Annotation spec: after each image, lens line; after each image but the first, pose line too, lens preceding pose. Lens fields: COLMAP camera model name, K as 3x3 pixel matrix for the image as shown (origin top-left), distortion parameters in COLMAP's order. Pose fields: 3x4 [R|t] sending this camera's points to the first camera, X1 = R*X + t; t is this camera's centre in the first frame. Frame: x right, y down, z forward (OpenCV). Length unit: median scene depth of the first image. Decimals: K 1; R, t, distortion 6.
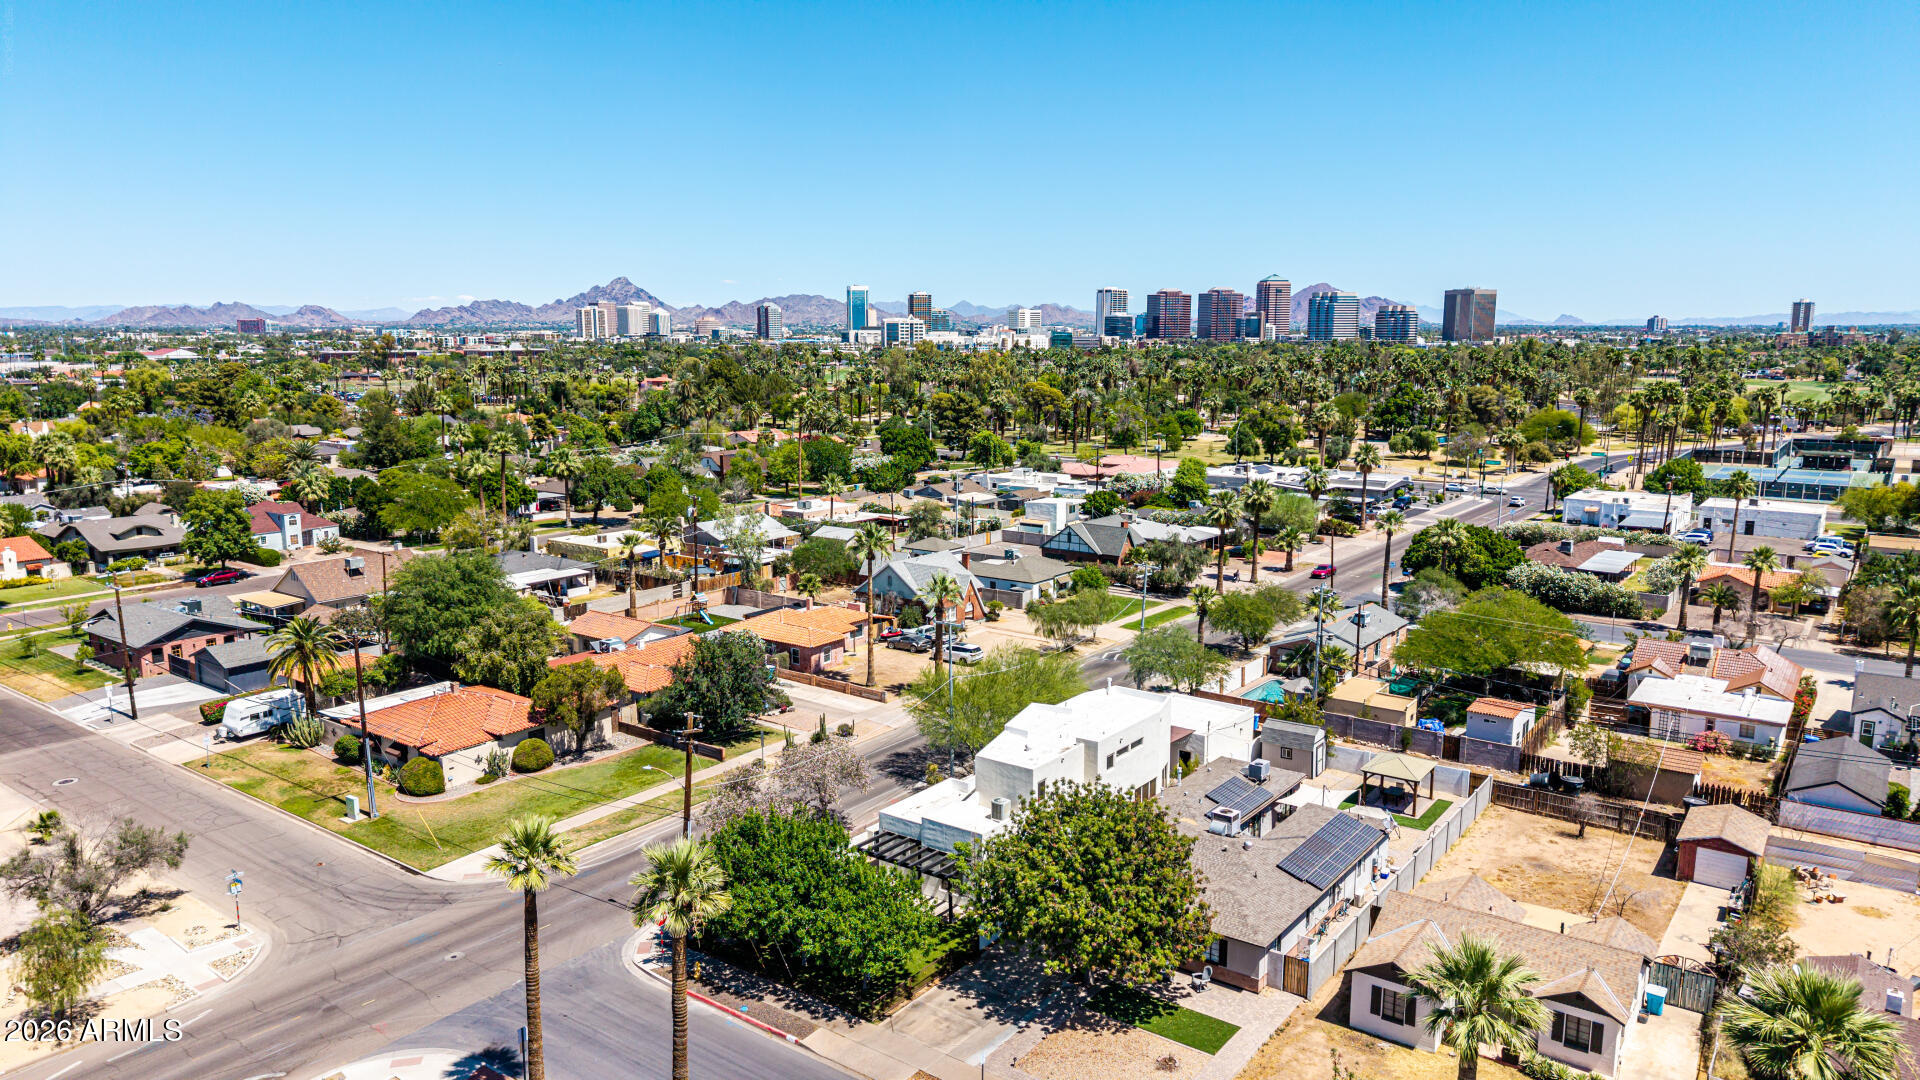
lens RADIAL K [[1273.5, 0, 958.3], [0, 1273.5, 521.6], [0, 0, 1]] dist [0.030858, -0.032210]
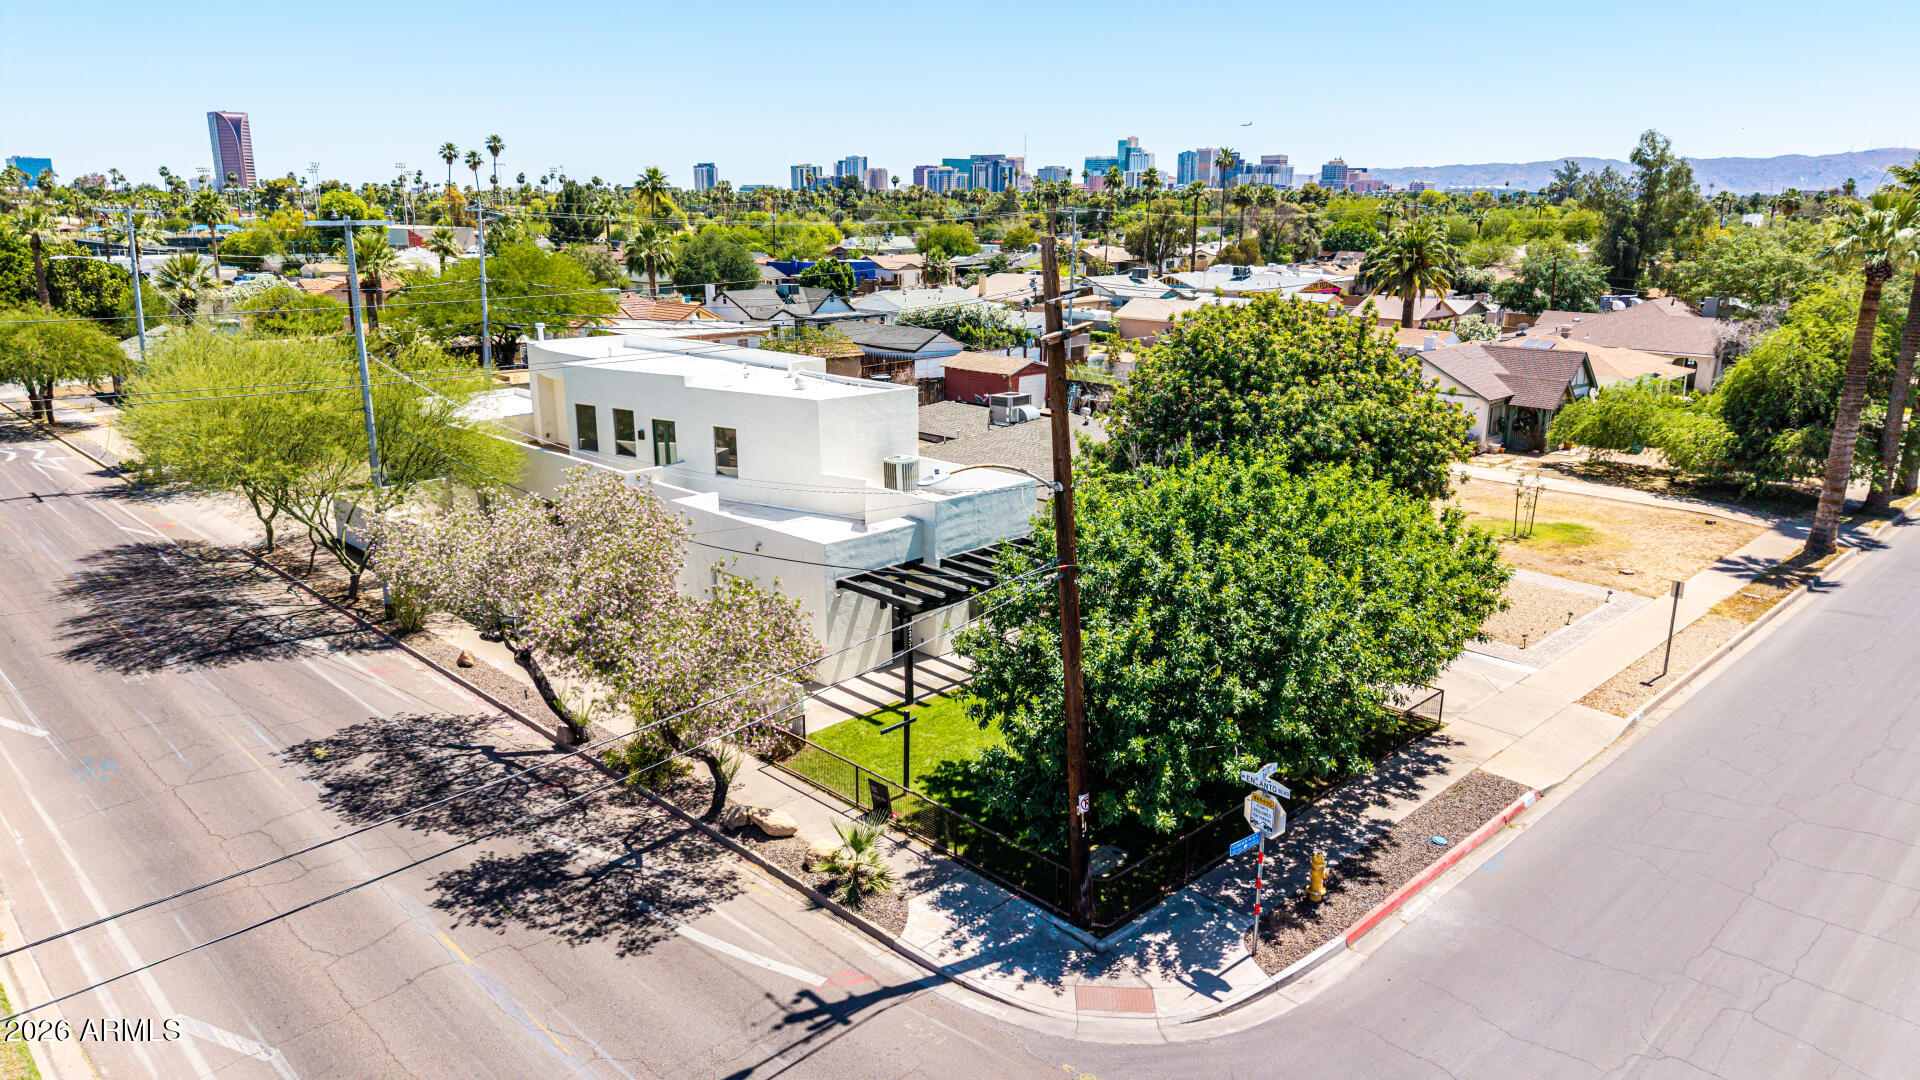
lens RADIAL K [[1273.5, 0, 948.9], [0, 1273.5, 557.4], [0, 0, 1]] dist [0.030858, -0.032210]
pose [[0.156289, -0.266226, 0.951156, -0.400379], [0.142766, 0.958966, 0.244953, 0.111165], [-0.977339, 0.097509, 0.187884, 0.742062]]
